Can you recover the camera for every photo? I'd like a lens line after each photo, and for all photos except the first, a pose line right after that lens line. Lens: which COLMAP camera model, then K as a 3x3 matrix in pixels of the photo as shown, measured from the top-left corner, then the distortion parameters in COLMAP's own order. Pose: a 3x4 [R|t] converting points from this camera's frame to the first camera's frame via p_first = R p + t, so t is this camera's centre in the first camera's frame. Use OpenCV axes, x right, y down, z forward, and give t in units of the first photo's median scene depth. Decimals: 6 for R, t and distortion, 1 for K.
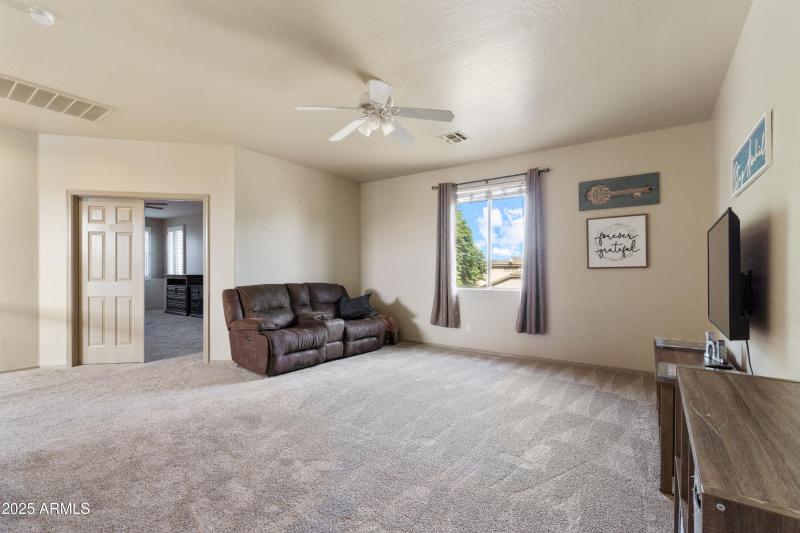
lens RADIAL K [[376.3, 0, 395.5], [0, 376.3, 271.2], [0, 0, 1]] dist [-0.026730, 0.000301]
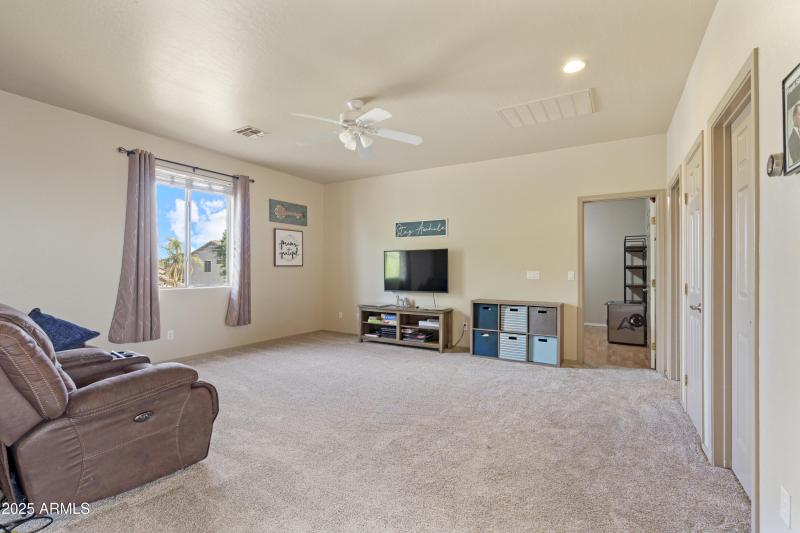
lens RADIAL K [[376.3, 0, 395.5], [0, 376.3, 271.2], [0, 0, 1]] dist [-0.026730, 0.000301]
pose [[-0.101582, -0.002043, 0.994825, -0.838011], [-0.002709, 0.999995, 0.001777, 0.006483], [-0.994823, -0.002514, -0.101587, 0.713102]]
